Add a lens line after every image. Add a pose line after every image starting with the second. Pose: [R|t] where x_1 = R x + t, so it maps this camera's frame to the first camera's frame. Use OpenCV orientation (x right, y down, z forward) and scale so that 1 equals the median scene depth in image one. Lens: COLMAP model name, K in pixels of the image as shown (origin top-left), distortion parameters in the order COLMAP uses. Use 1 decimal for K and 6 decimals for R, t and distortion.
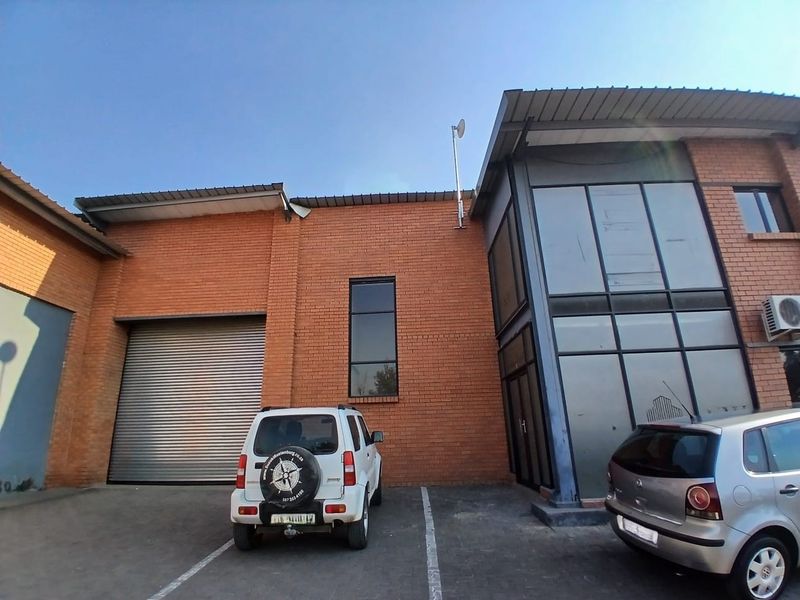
lens RADIAL K [[413.7, 0, 363.7], [0, 413.7, 298.4], [0, 0, 1]] dist [0.001816, -0.044881]
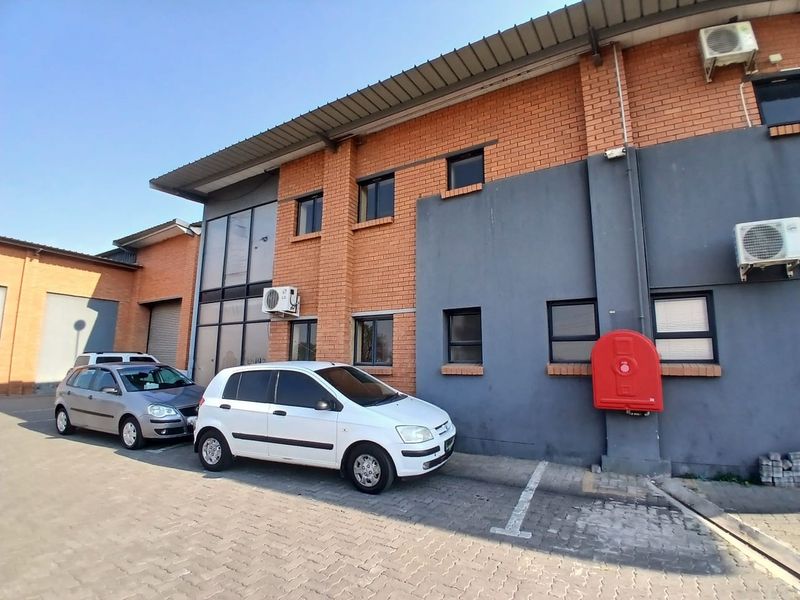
lens RADIAL K [[395.6, 0, 395.7], [0, 395.6, 302.9], [0, 0, 1]] dist [0.001393, -0.044411]
pose [[0.888668, -0.041794, -0.456642, 1.408297], [0.114297, 0.984595, 0.132319, -0.060677], [0.444077, -0.169781, 0.879756, -0.057499]]
